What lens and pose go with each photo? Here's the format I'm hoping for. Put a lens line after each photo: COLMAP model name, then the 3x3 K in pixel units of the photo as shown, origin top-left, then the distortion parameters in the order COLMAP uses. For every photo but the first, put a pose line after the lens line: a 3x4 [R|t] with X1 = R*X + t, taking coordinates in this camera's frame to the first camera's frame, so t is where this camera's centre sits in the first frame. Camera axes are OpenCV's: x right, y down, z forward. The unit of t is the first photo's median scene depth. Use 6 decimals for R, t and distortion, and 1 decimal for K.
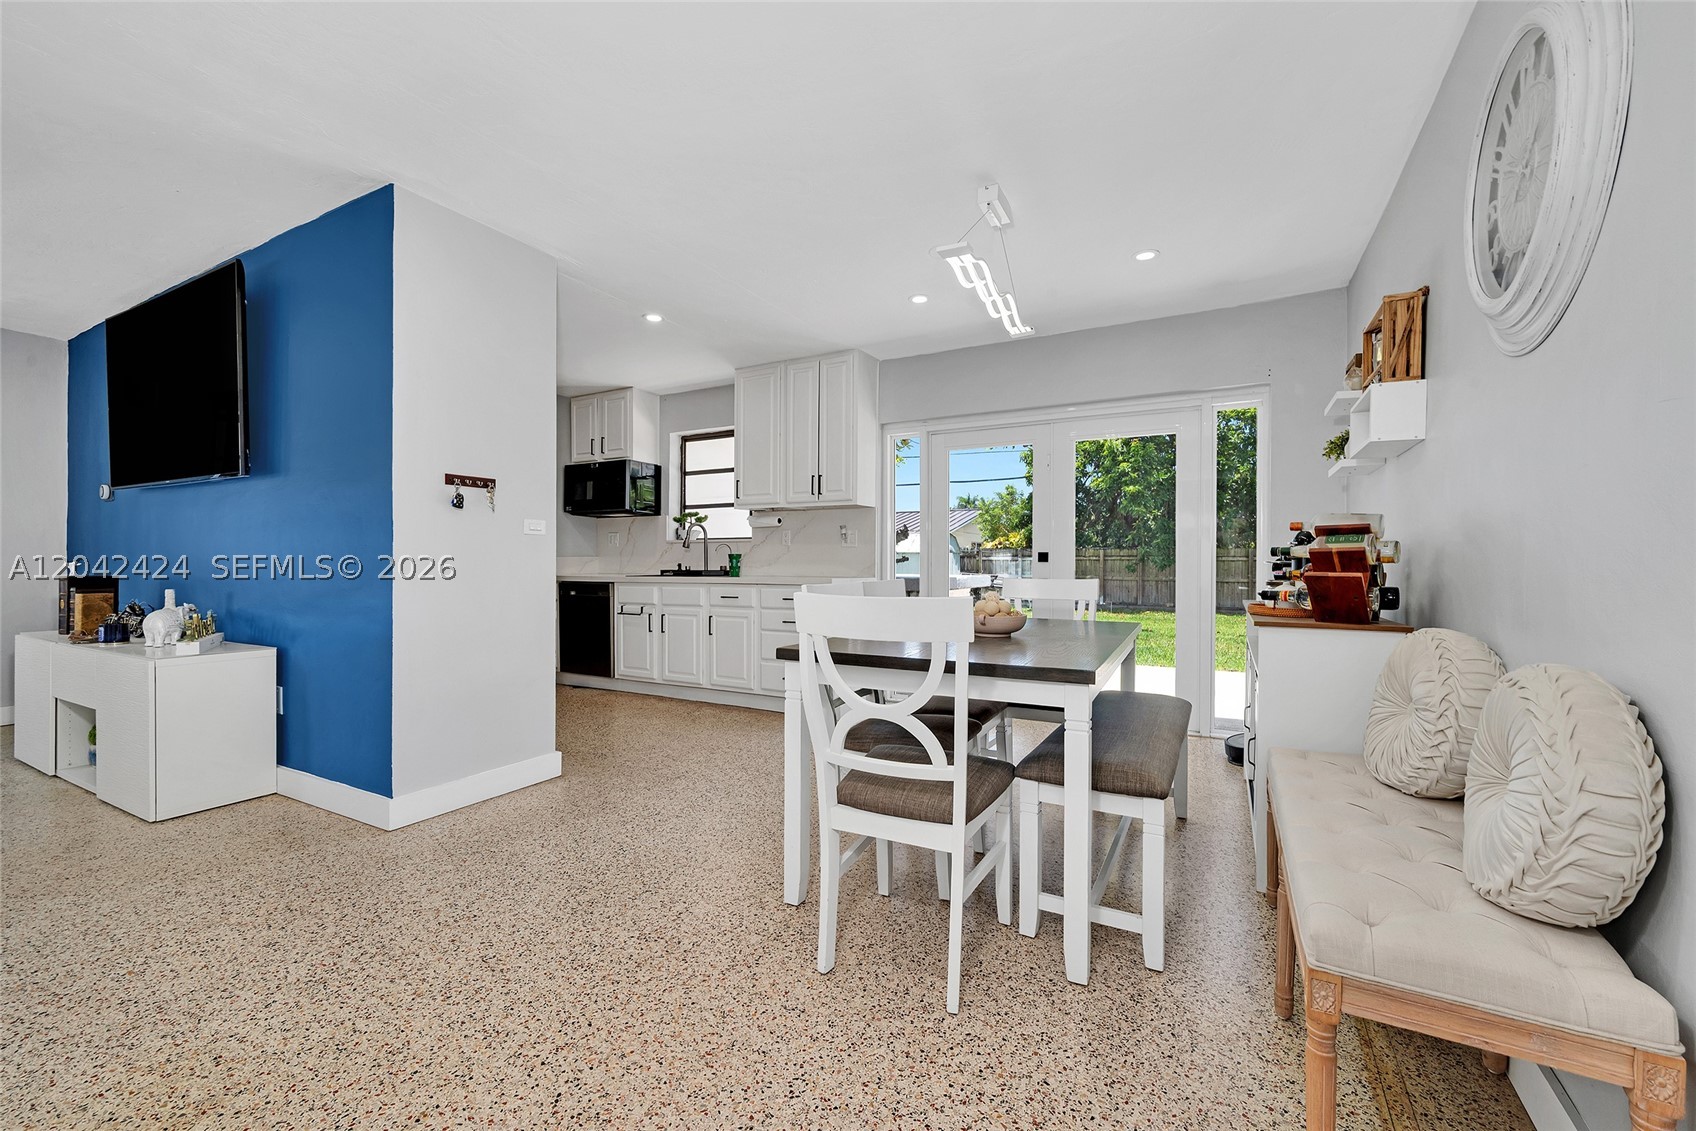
lens RADIAL K [[703.0, 0, 824.8], [0, 703.0, 566.3], [0, 0, 1]] dist [-0.001645, -0.000055]
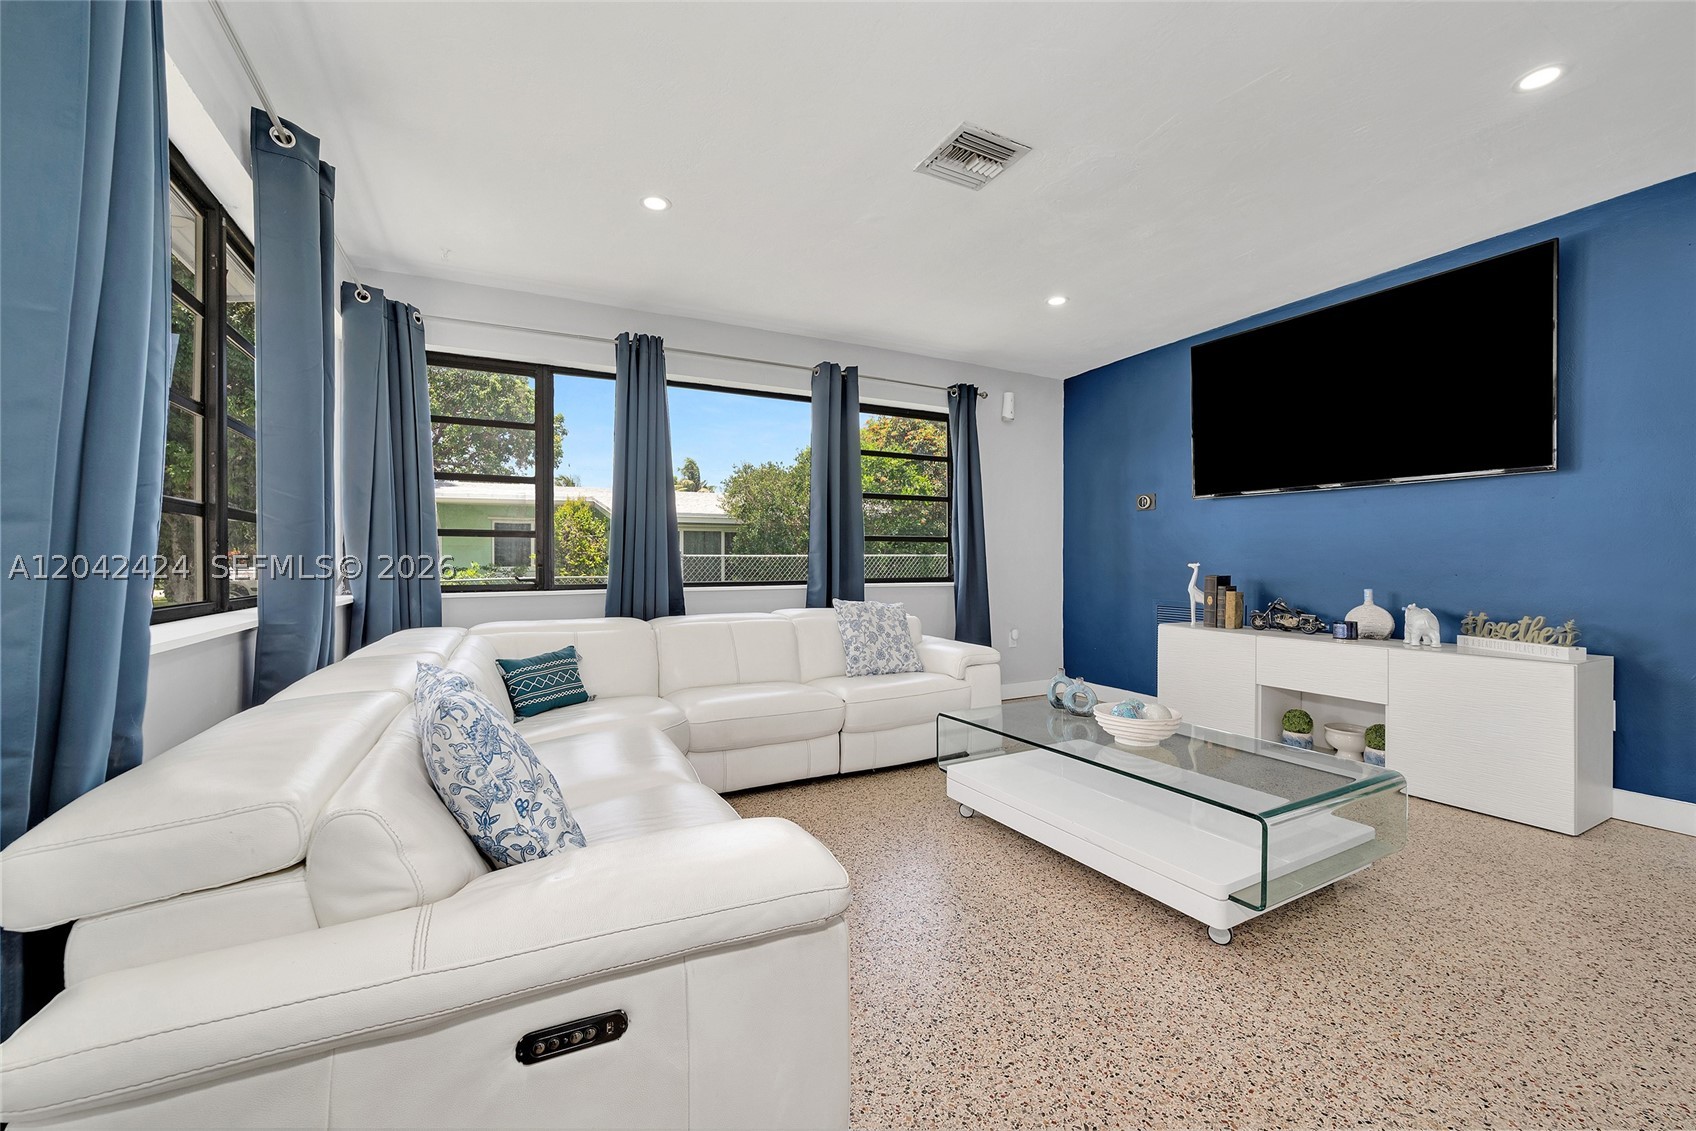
lens RADIAL K [[672.4, 0, 850.7], [0, 672.4, 572.2], [0, 0, 1]] dist [-0.002339, -0.000131]
pose [[0.846357, 0.004161, -0.532599, -1.146001], [-0.002597, 0.999990, 0.003686, 0.007404], [0.532609, -0.001737, 0.846360, -0.246907]]
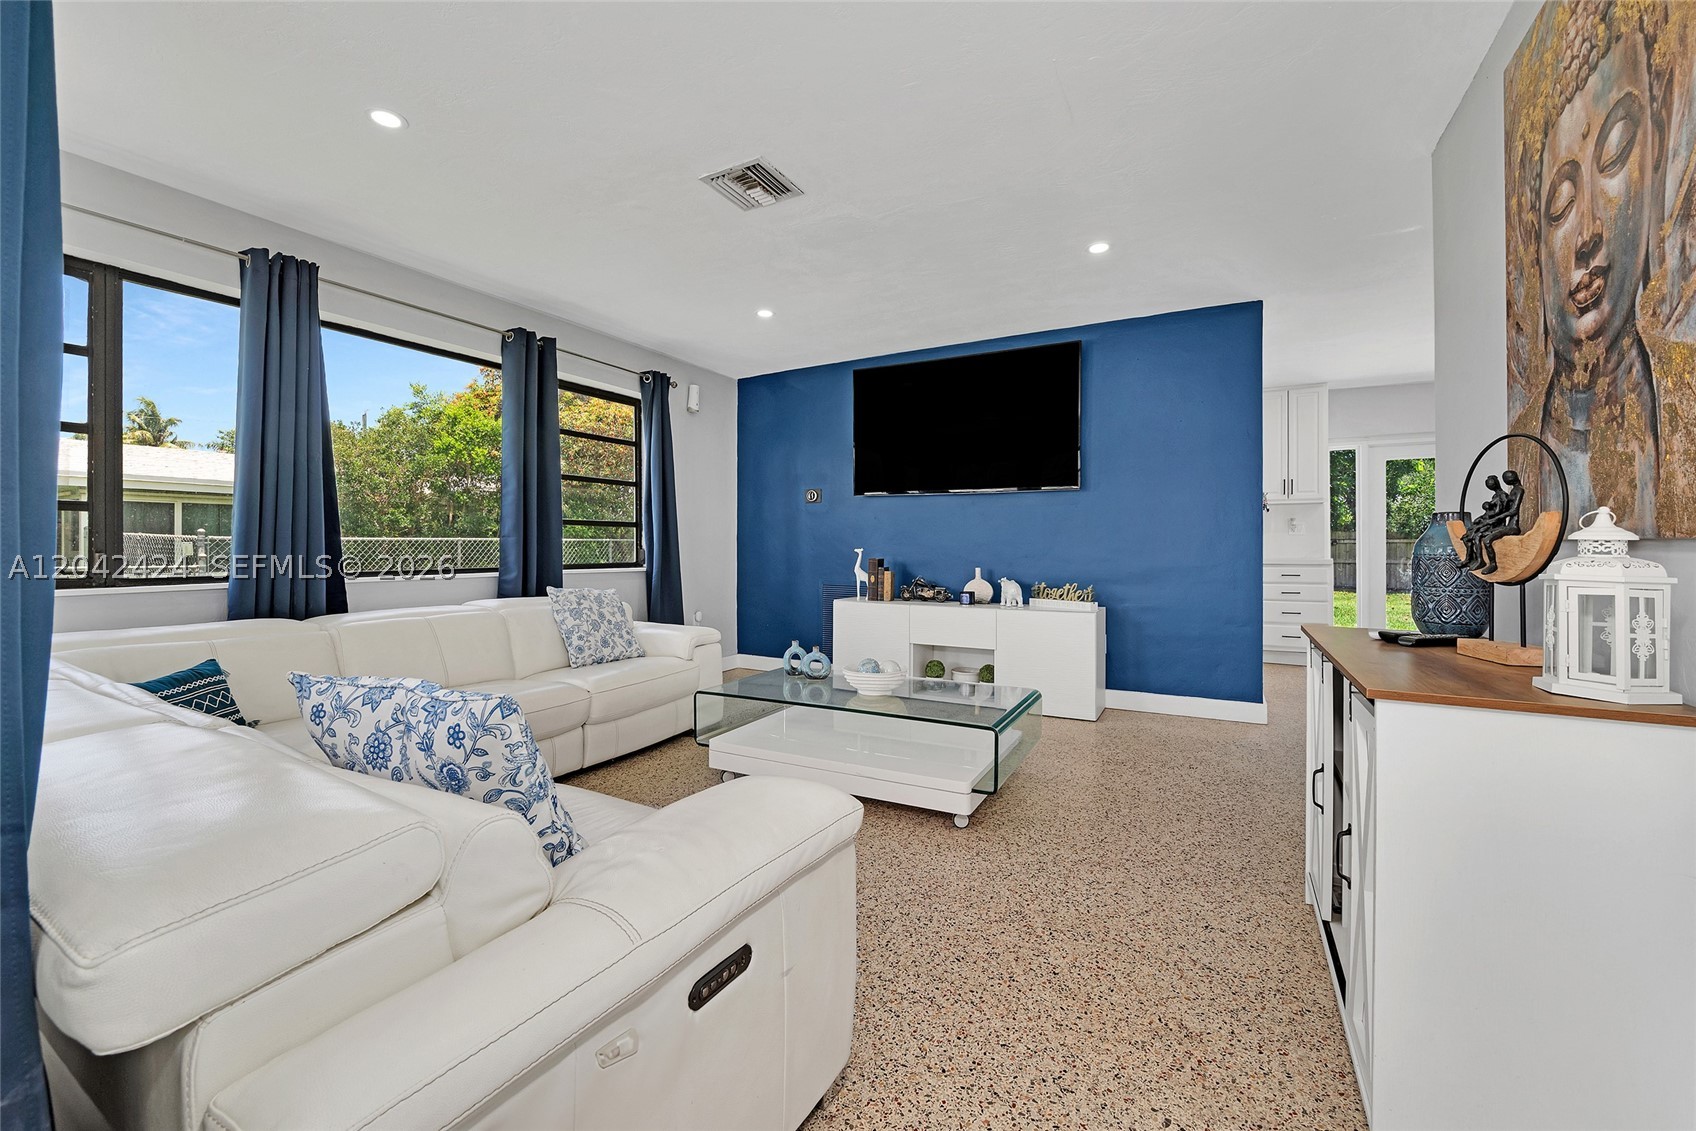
lens RADIAL K [[679.2, 0, 845.4], [0, 679.2, 555.6], [0, 0, 1]] dist [-0.002888, -0.000165]
pose [[0.999784, -0.001554, 0.020711, -1.354471], [0.001520, 0.999997, 0.001675, 0.006438], [-0.020713, -0.001644, 0.999784, -0.398177]]
